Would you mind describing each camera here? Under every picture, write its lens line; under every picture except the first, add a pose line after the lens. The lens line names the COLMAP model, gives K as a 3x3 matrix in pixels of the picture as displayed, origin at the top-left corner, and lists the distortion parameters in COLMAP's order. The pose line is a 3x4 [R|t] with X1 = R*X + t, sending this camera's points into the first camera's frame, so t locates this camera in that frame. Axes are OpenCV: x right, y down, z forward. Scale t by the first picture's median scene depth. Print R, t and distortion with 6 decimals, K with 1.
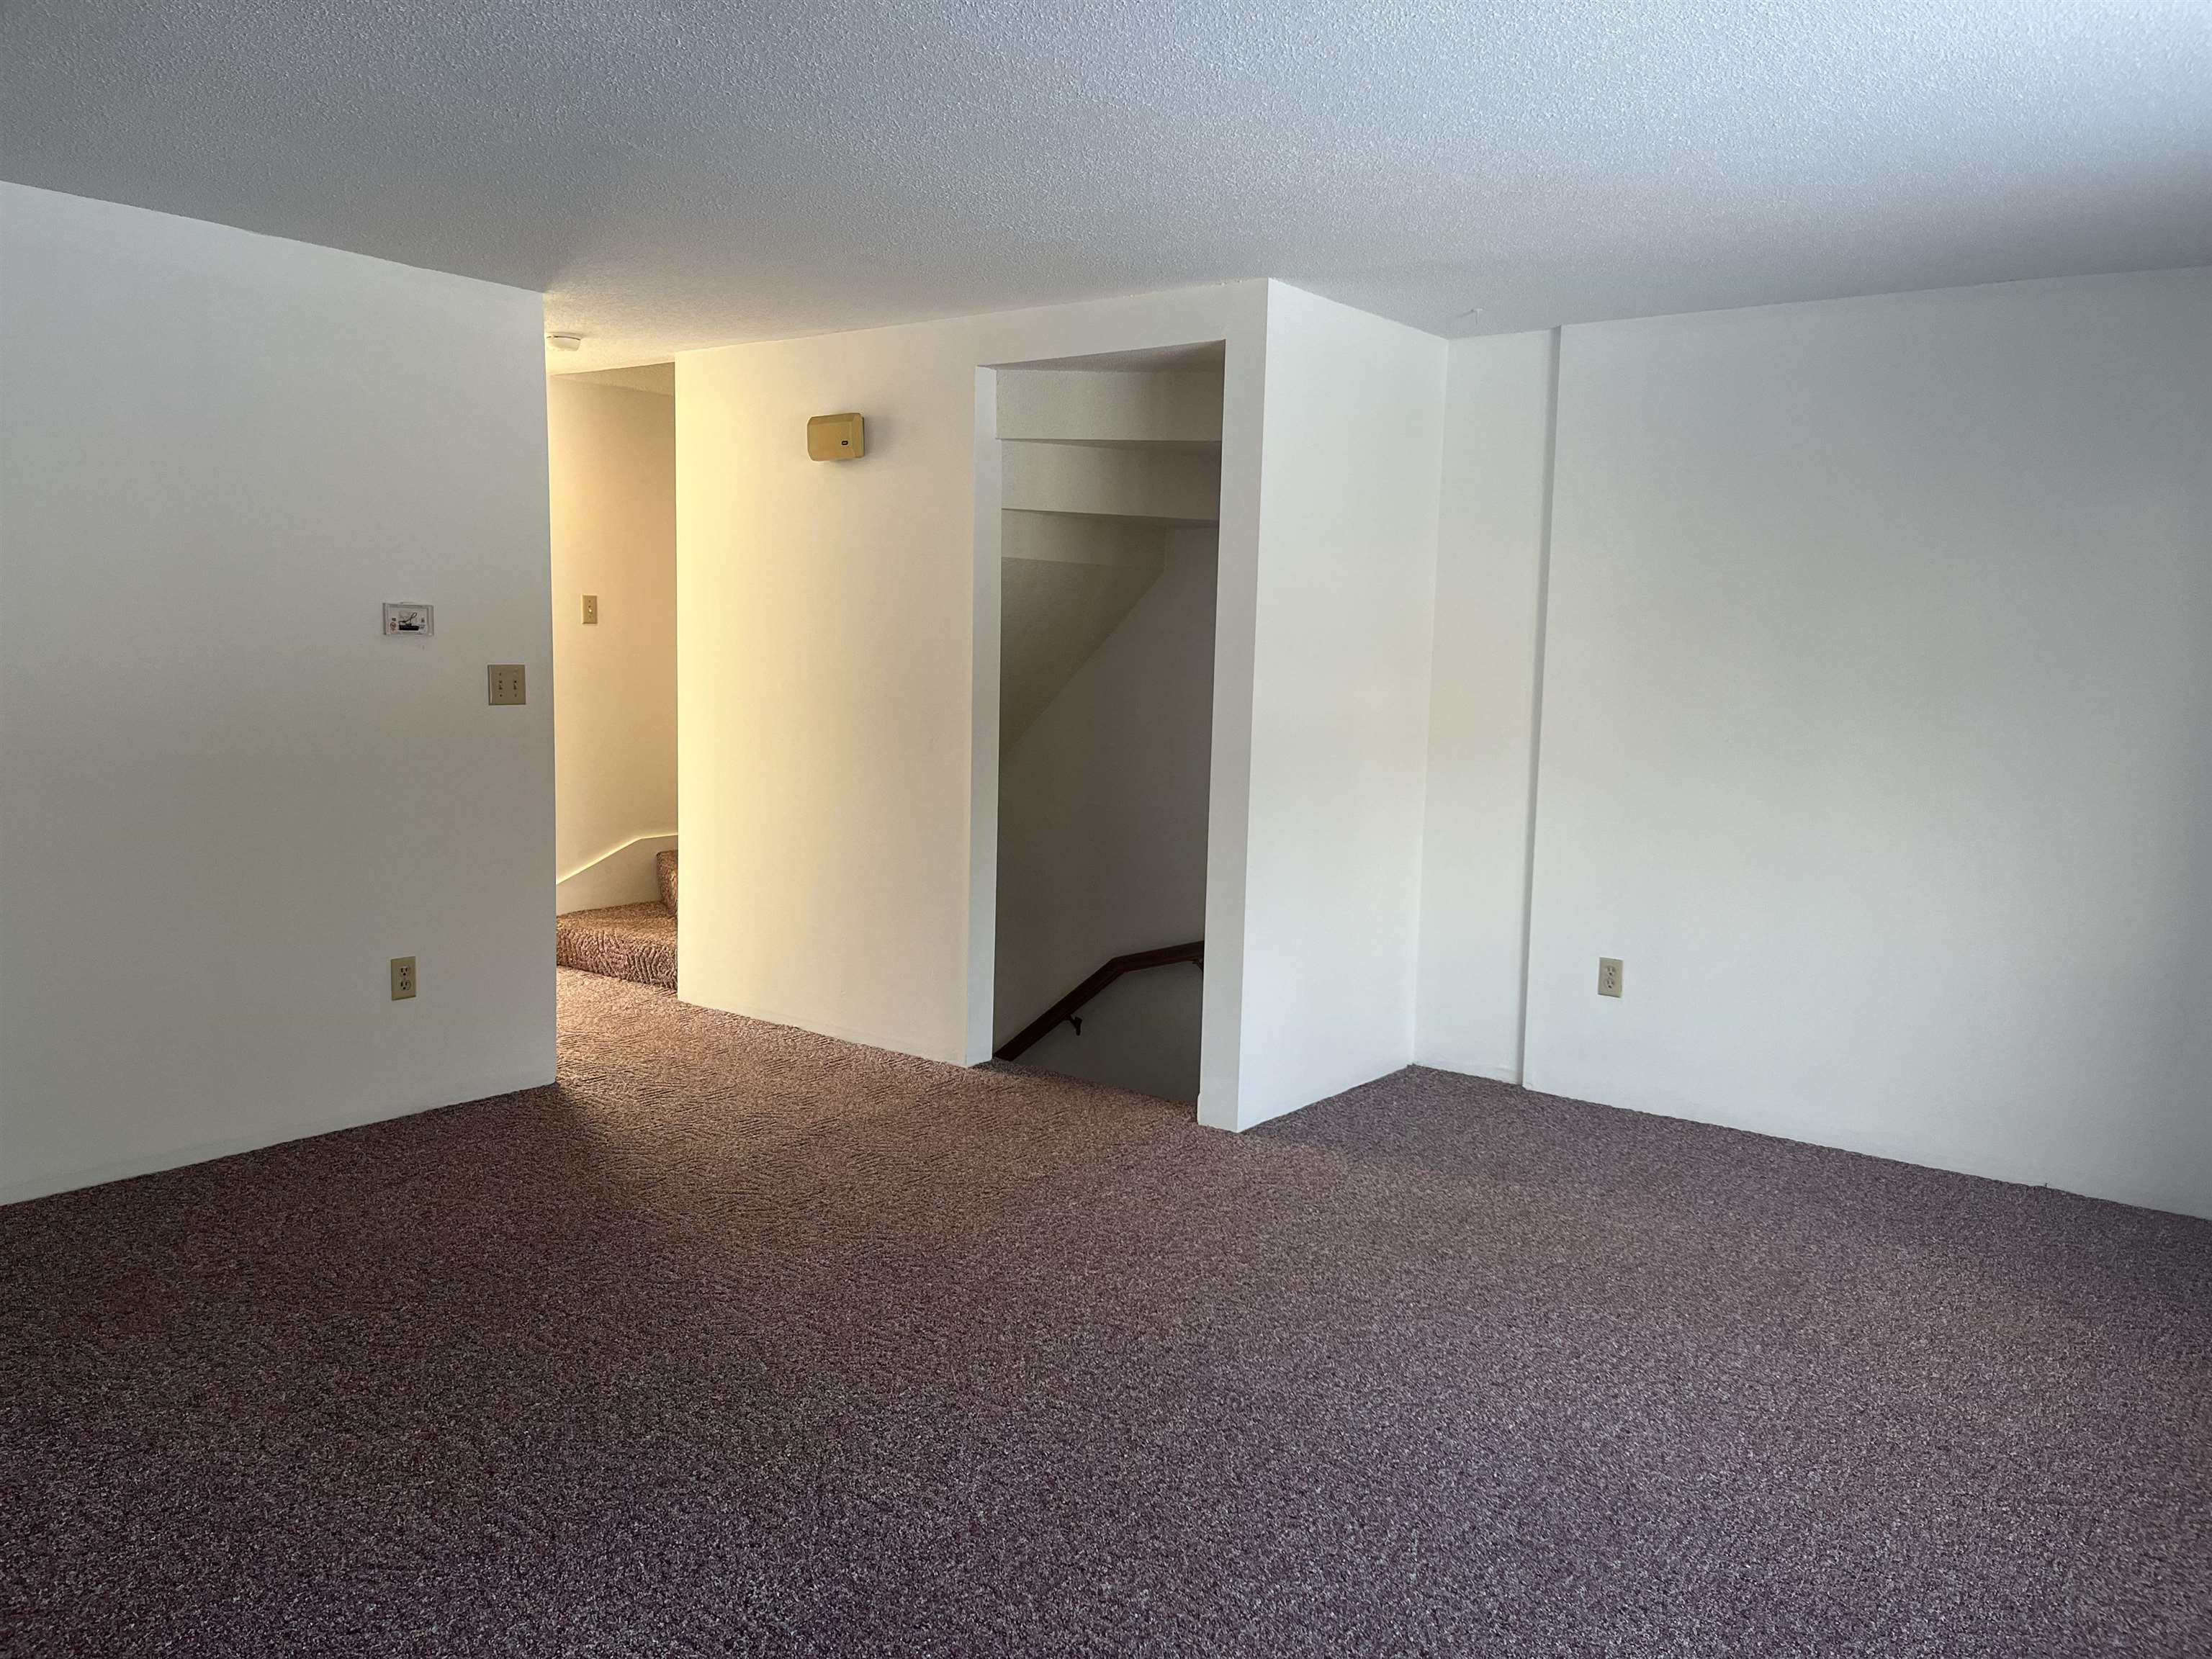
lens RADIAL K [[1673.7, 0, 1105.7], [0, 1673.7, 827.9], [0, 0, 1]] dist [0.025621, -0.018547]
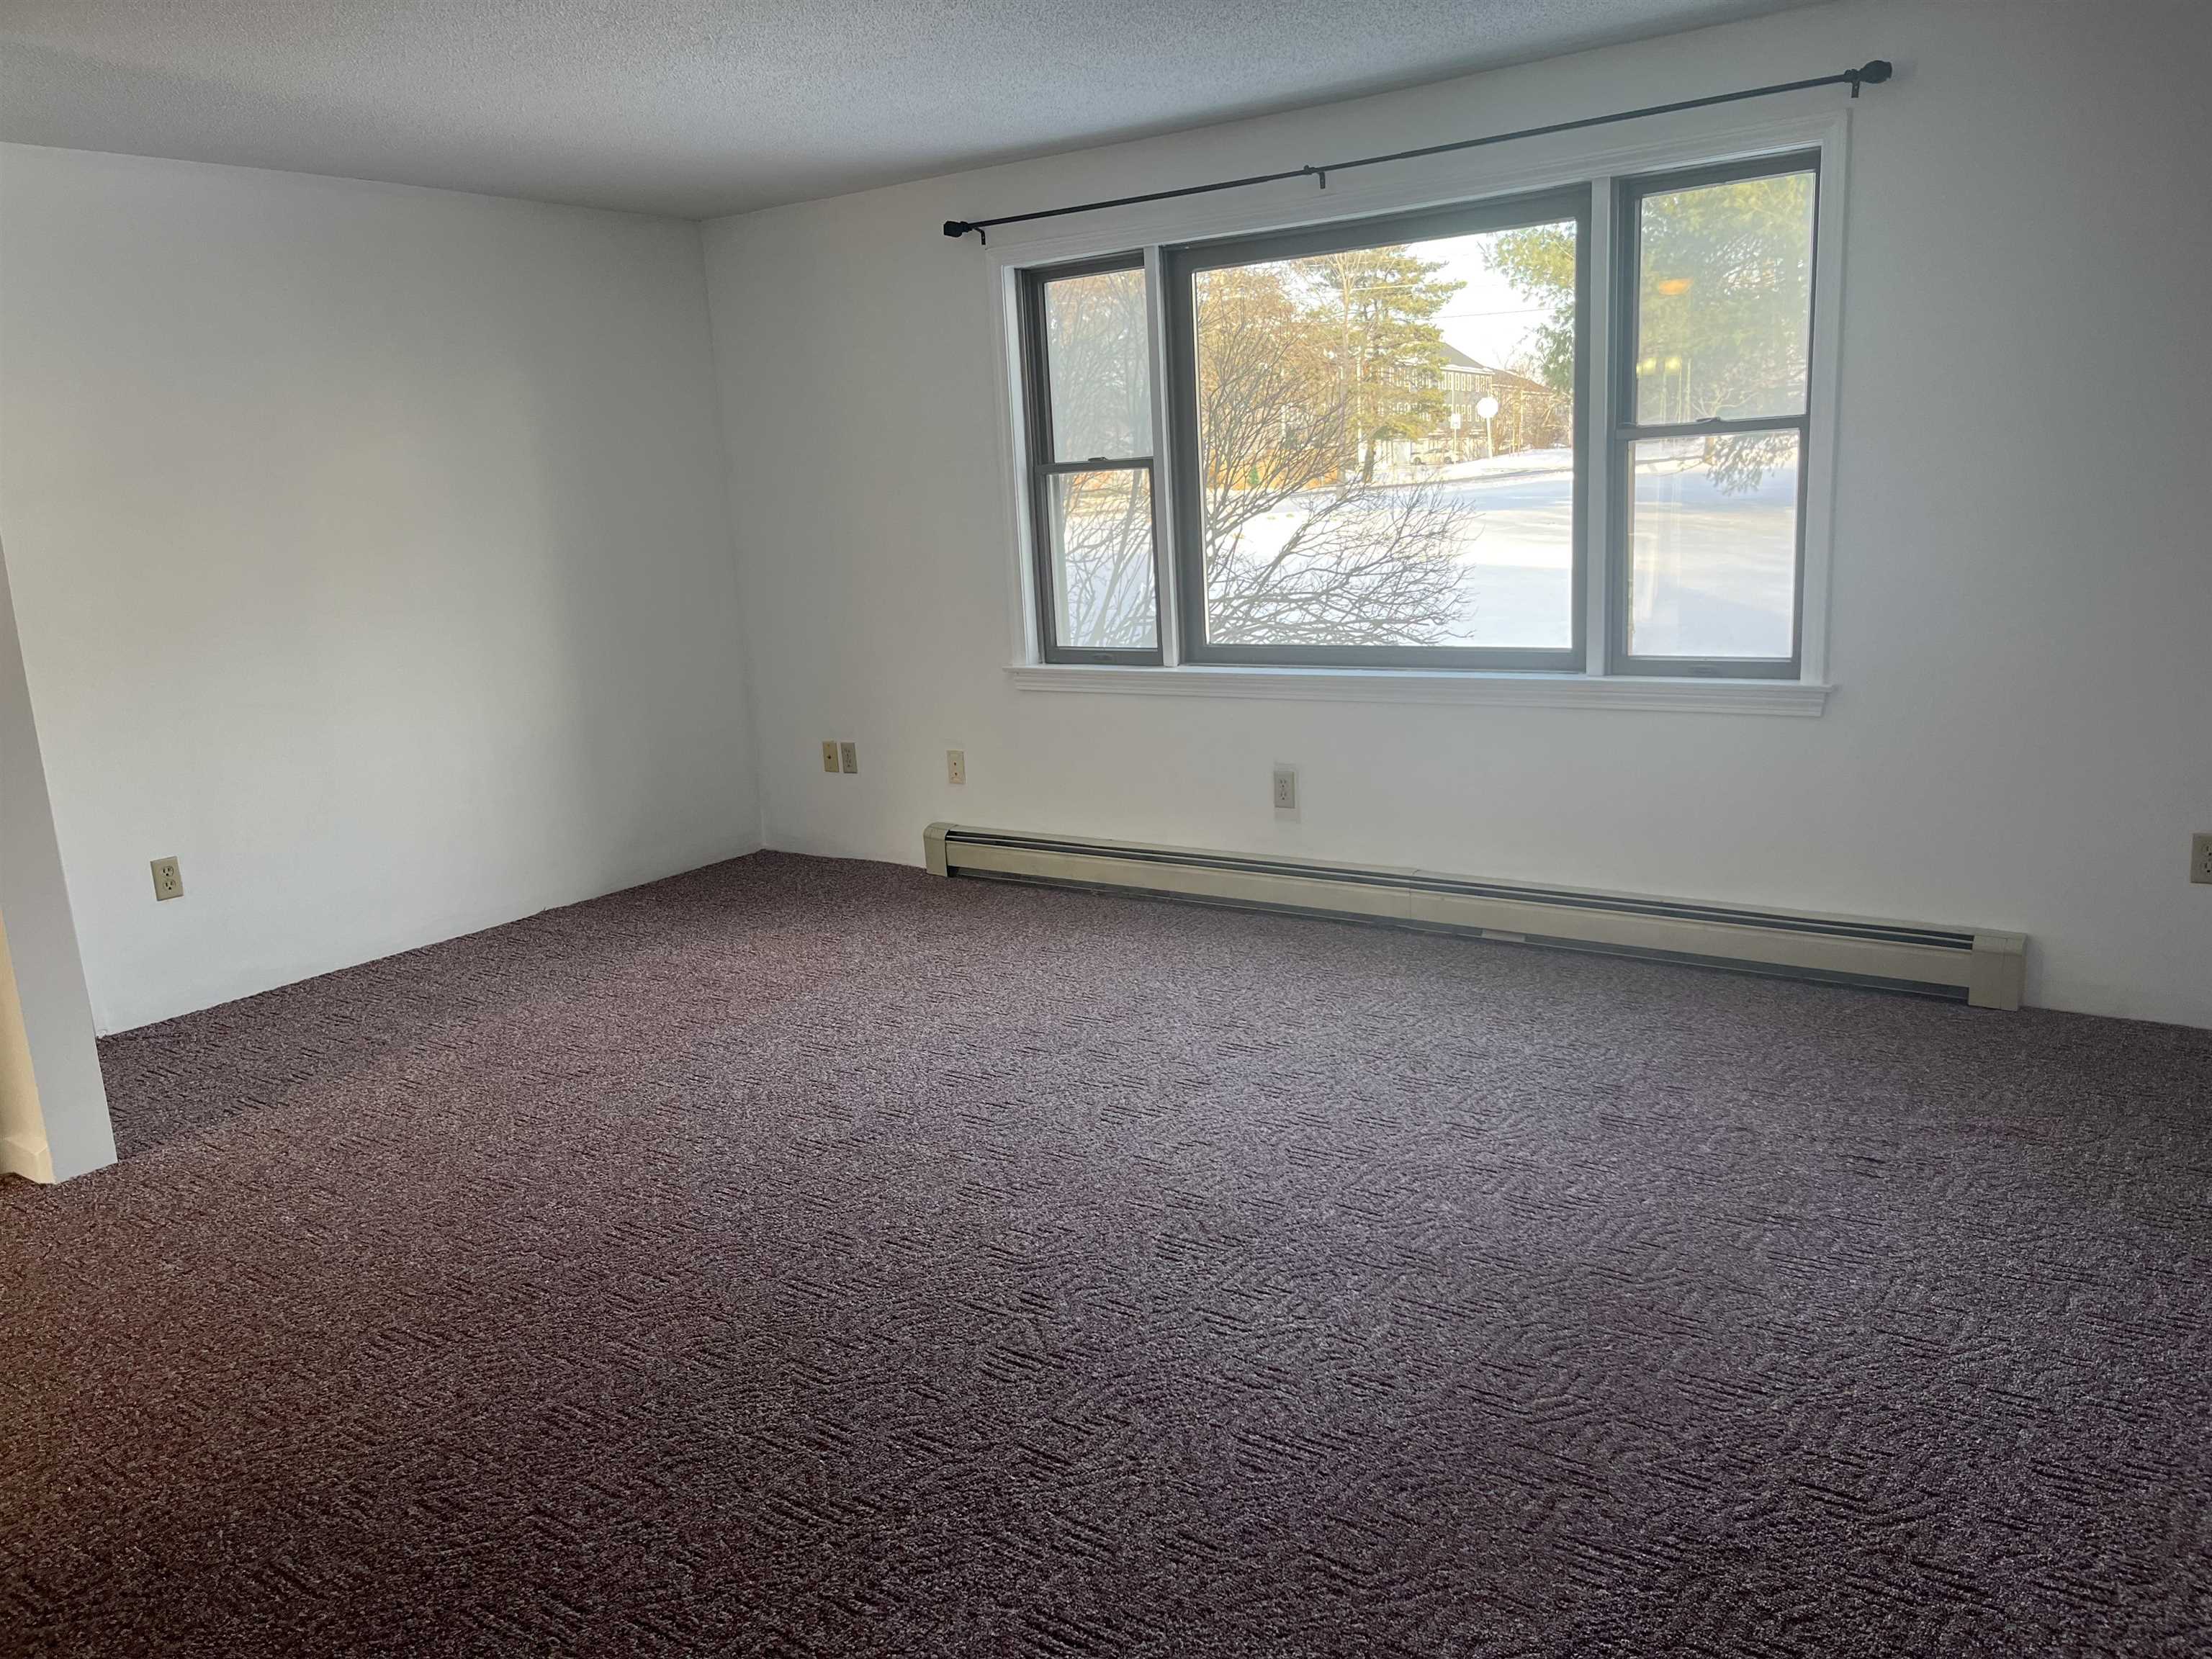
lens RADIAL K [[1673.7, 0, 1091.5], [0, 1673.7, 842.5], [0, 0, 1]] dist [0.025621, -0.018547]
pose [[-0.030062, -0.233897, 0.971796, -0.648778], [0.168524, 0.957132, 0.235581, -0.067087], [-0.985239, 0.170853, 0.010644, 0.508822]]
